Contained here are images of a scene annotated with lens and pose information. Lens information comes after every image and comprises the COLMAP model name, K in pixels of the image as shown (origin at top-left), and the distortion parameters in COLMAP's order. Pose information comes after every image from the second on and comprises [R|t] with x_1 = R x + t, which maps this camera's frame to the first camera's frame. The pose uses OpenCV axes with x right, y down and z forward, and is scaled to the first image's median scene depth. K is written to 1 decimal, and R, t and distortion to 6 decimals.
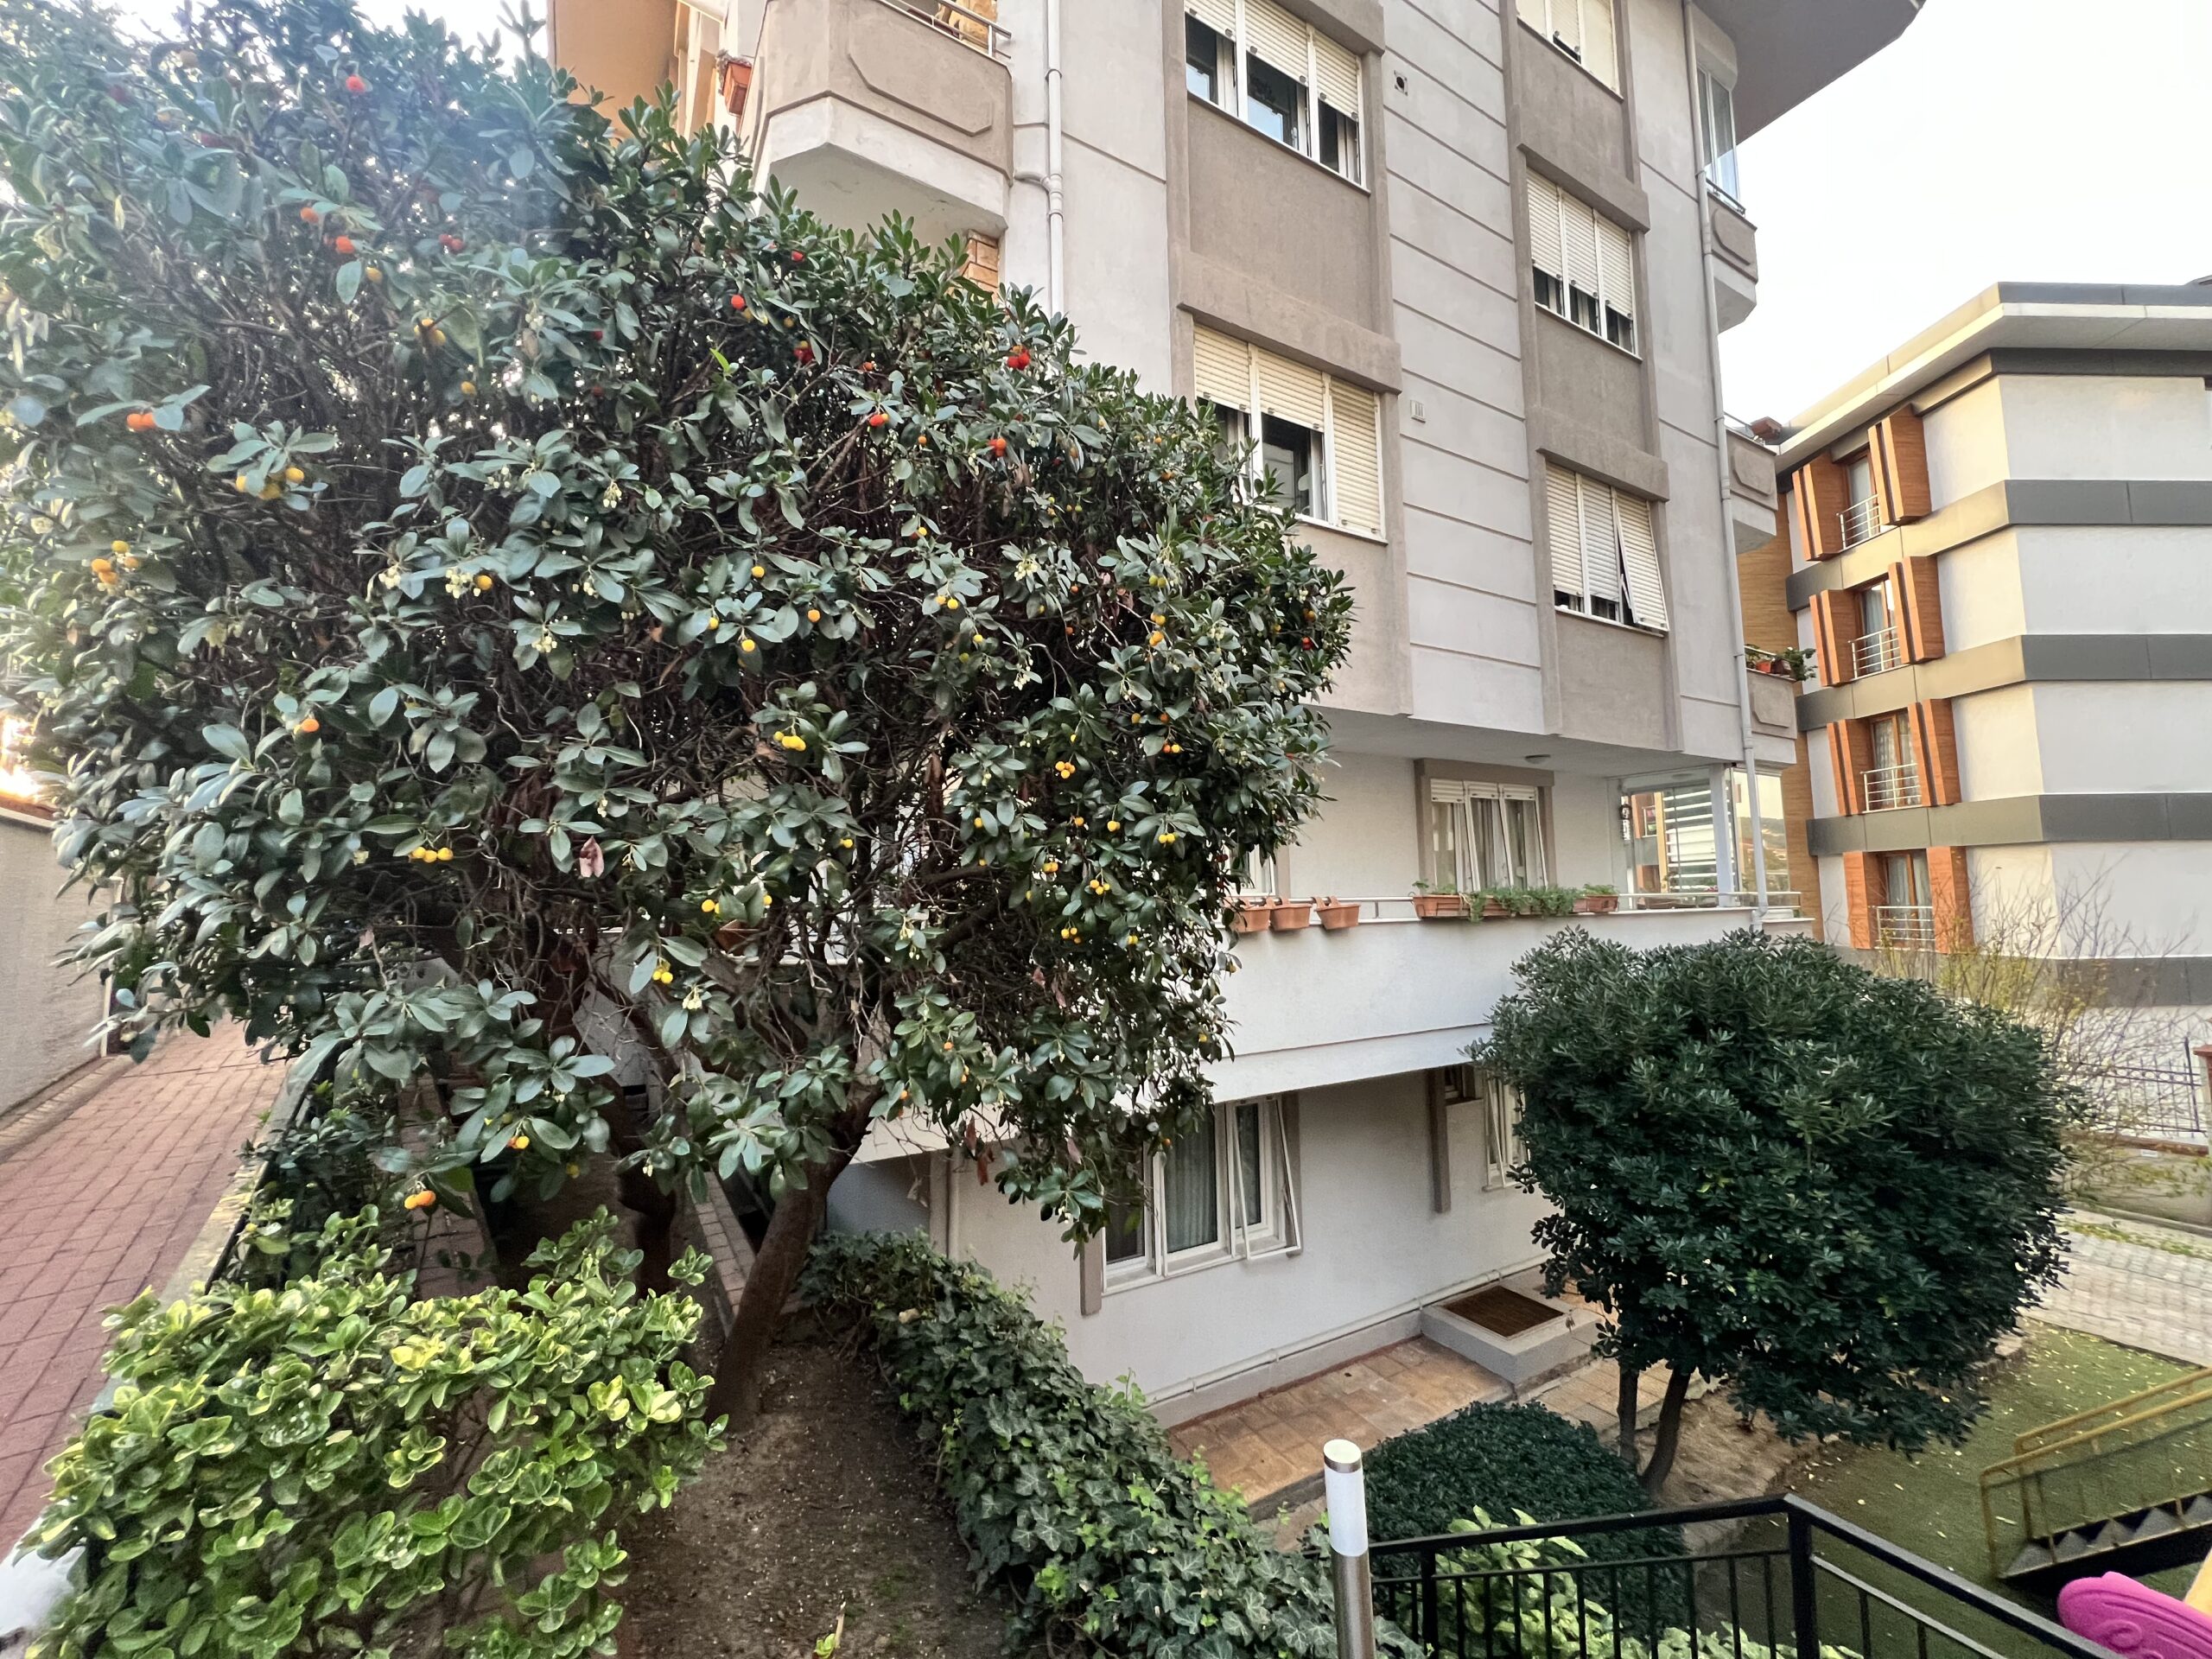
lens RADIAL K [[887.9, 0, 1095.2], [0, 887.9, 825.2], [0, 0, 1]] dist [-0.003017, 0.000467]
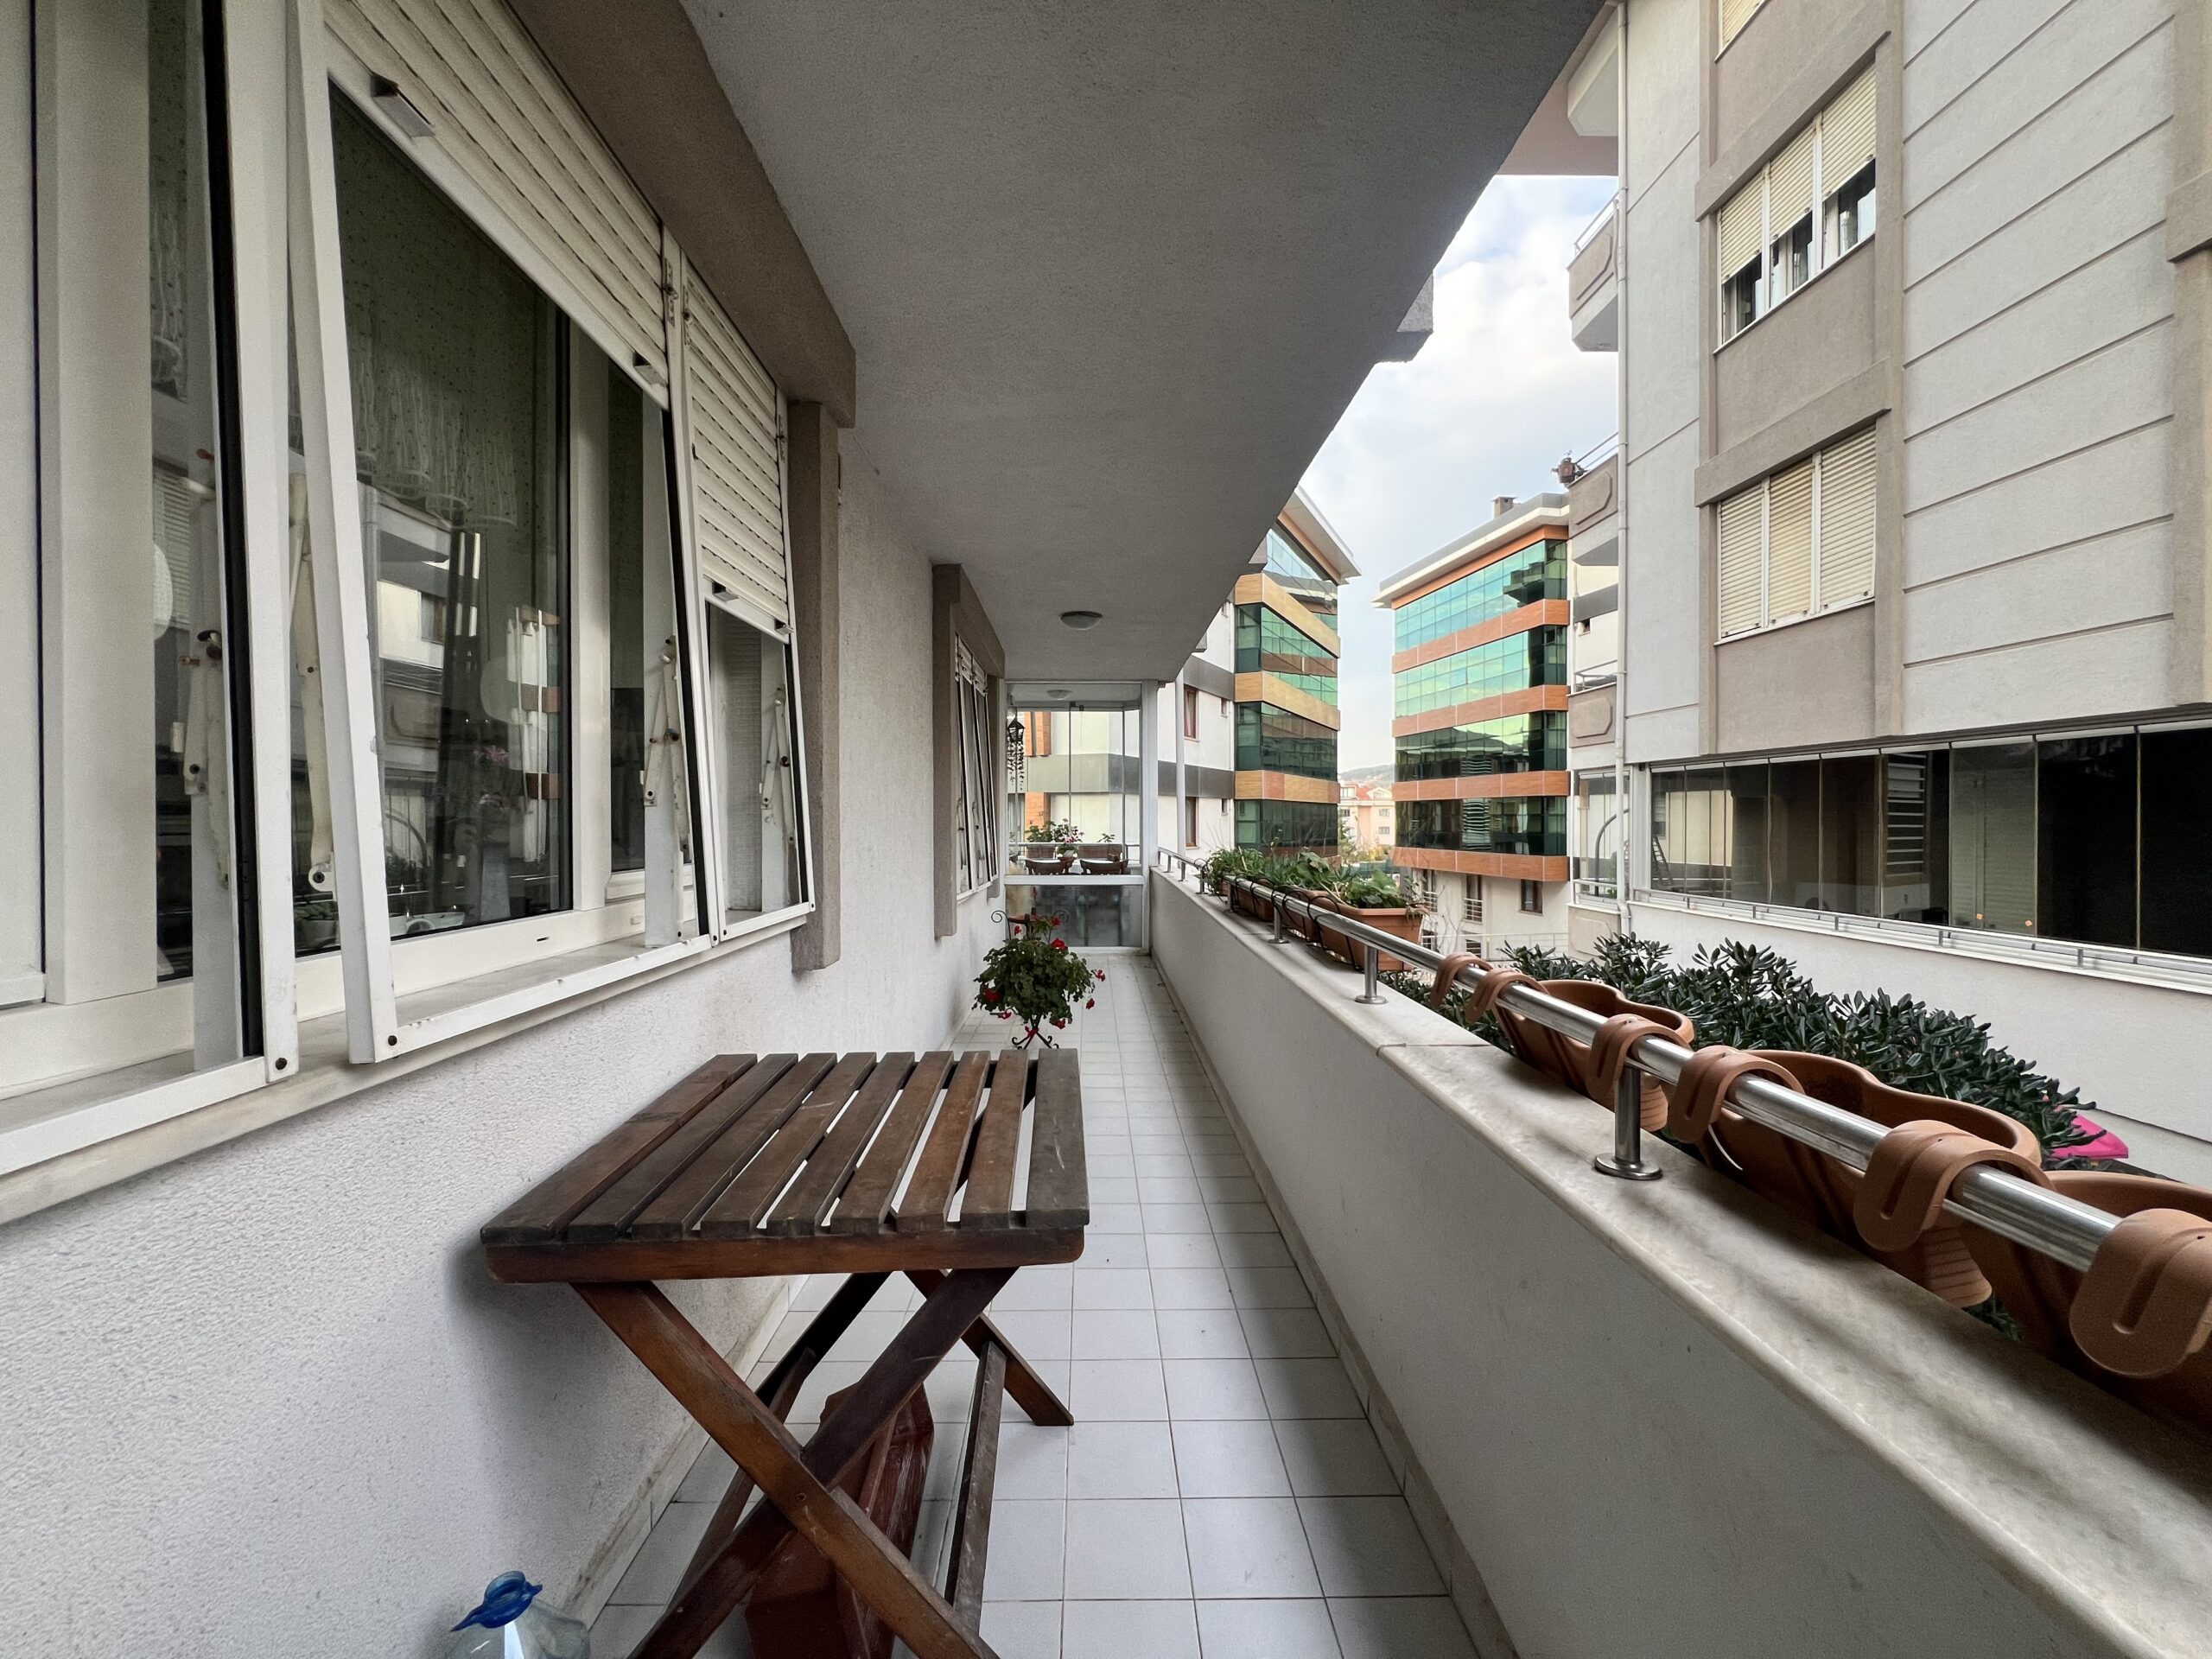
lens RADIAL K [[887.9, 0, 1089.6], [0, 887.9, 833.4], [0, 0, 1]] dist [-0.003017, 0.000467]
pose [[0.496724, 0.000922, 0.867908, 0.001324], [-0.077097, 0.996093, 0.043067, 0.049318], [-0.864478, -0.088305, 0.494854, 0.812607]]
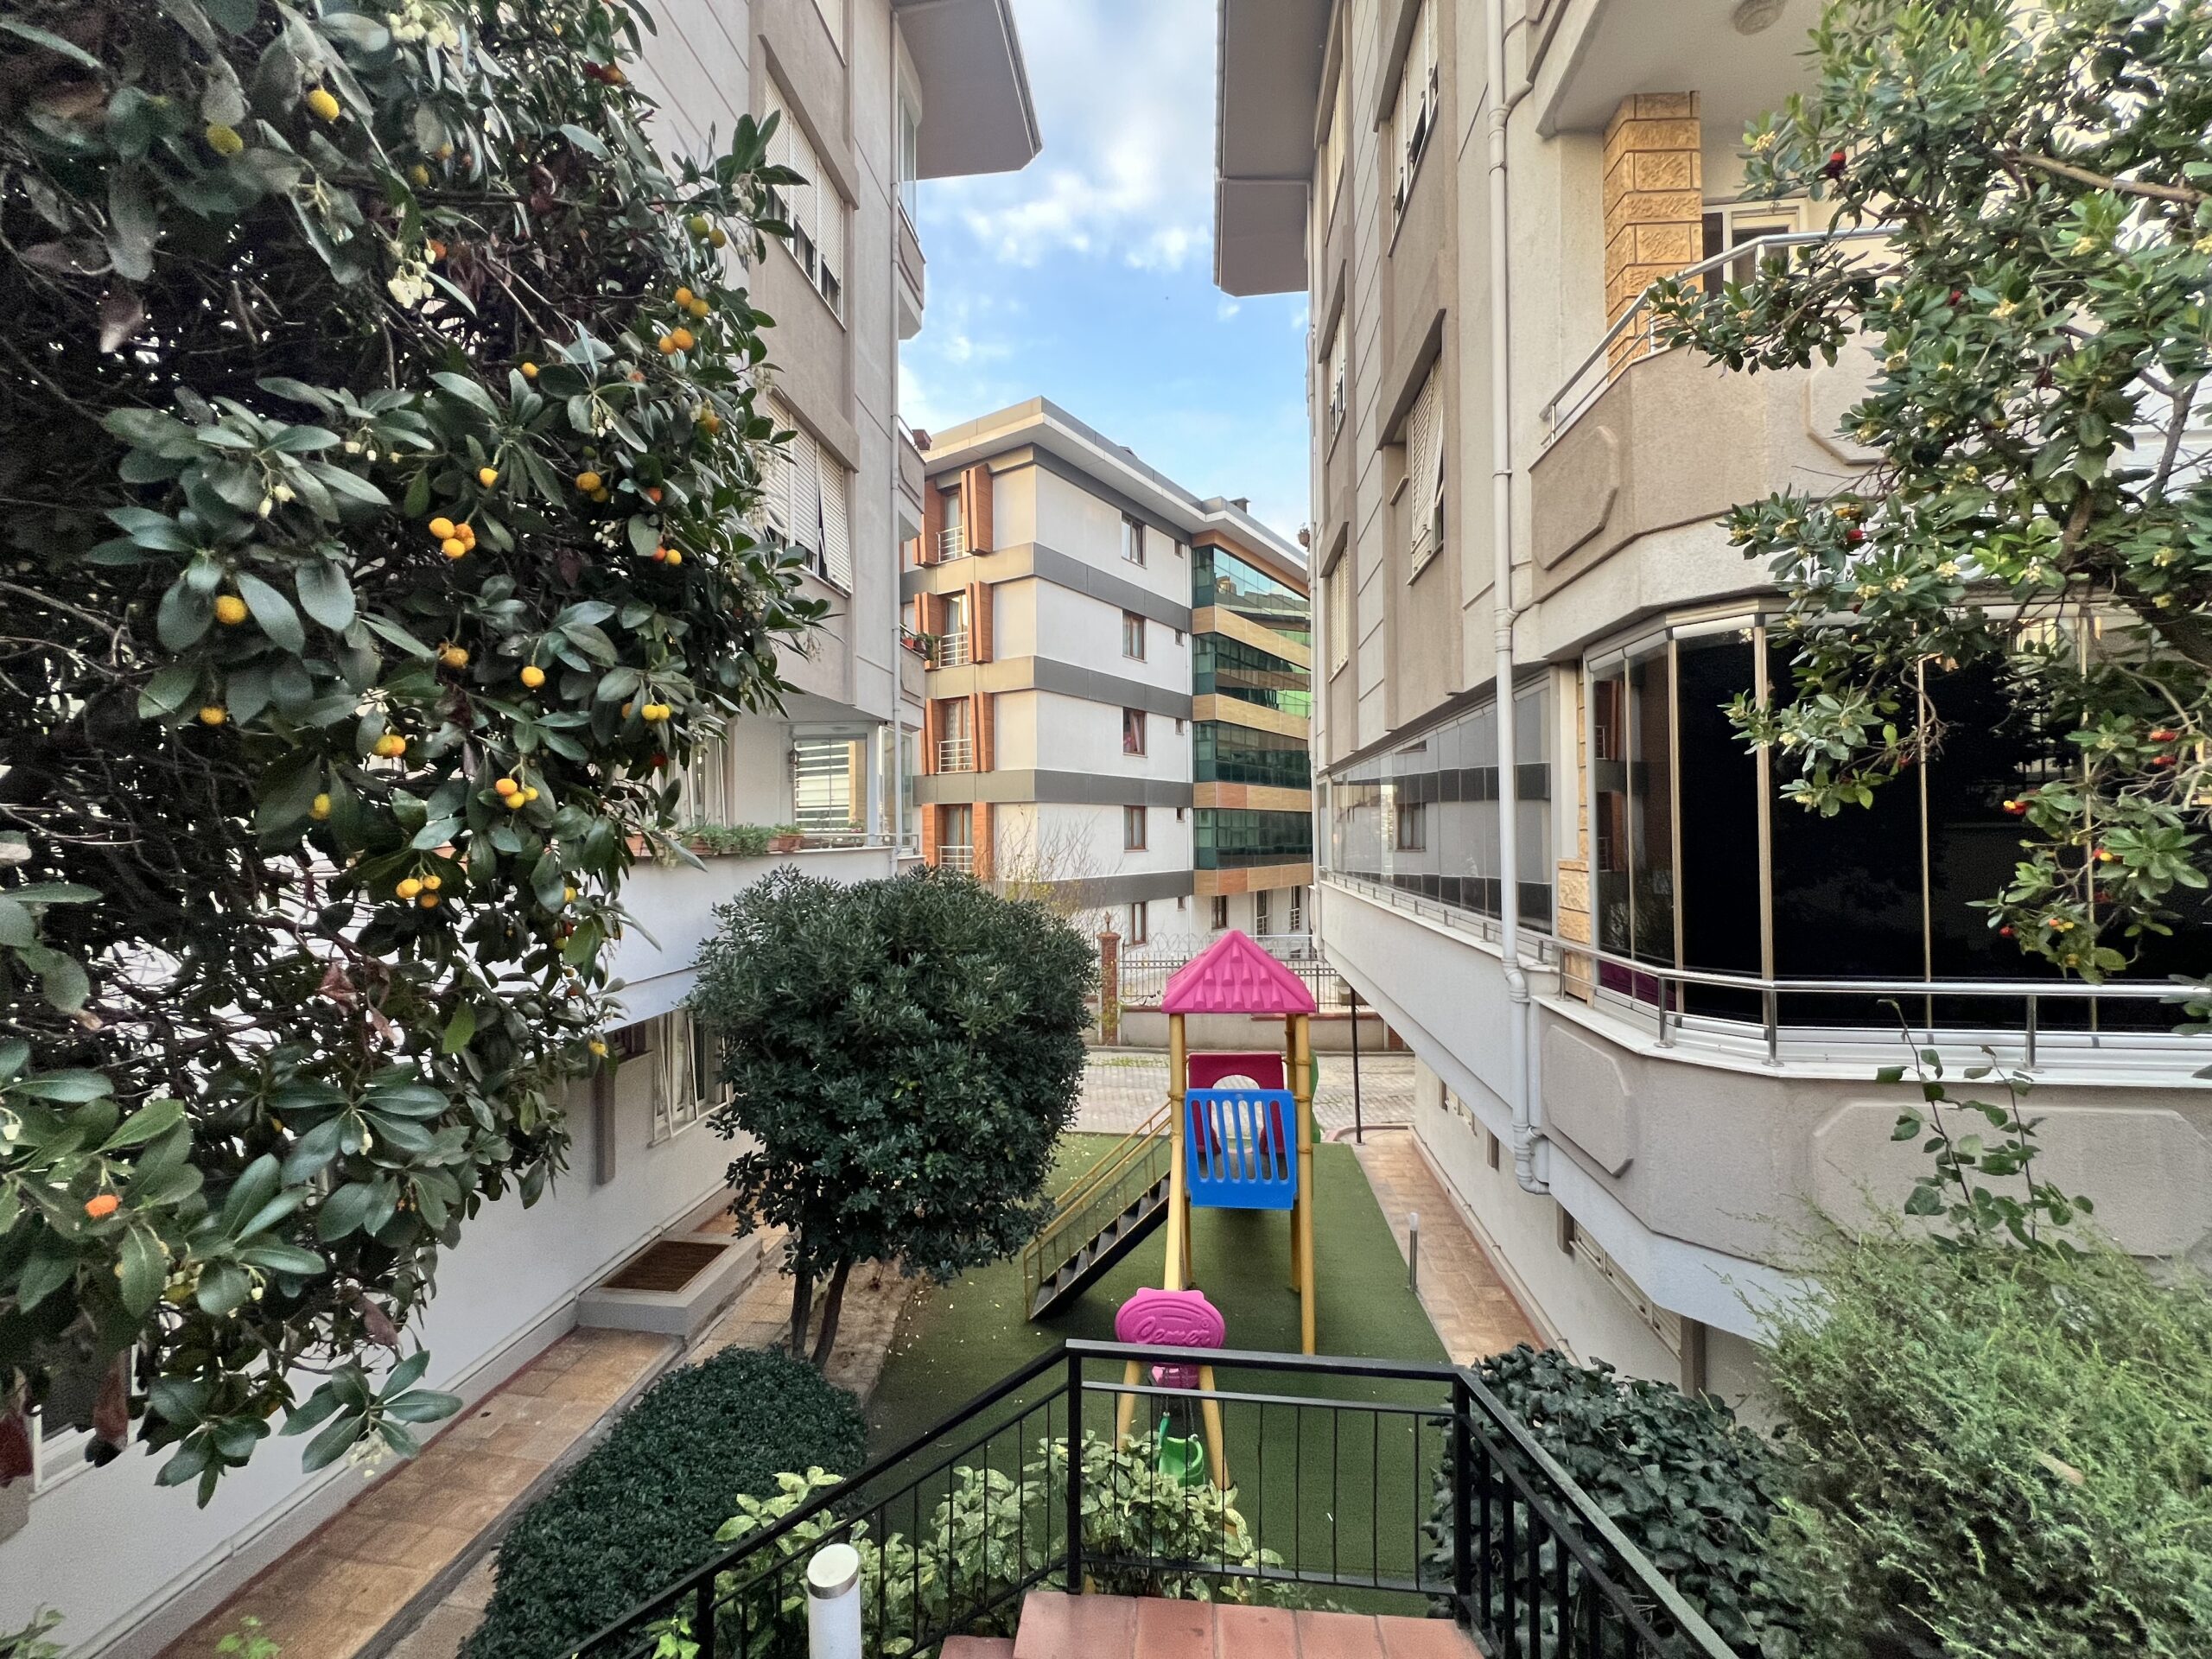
lens RADIAL K [[887.9, 0, 1110.4], [0, 887.9, 825.0], [0, 0, 1]] dist [-0.003017, 0.000467]
pose [[0.591233, 0.019288, 0.806270, -0.040236], [-0.072854, 0.996904, 0.029574, 0.009692], [-0.803203, -0.076225, 0.590808, 0.086095]]
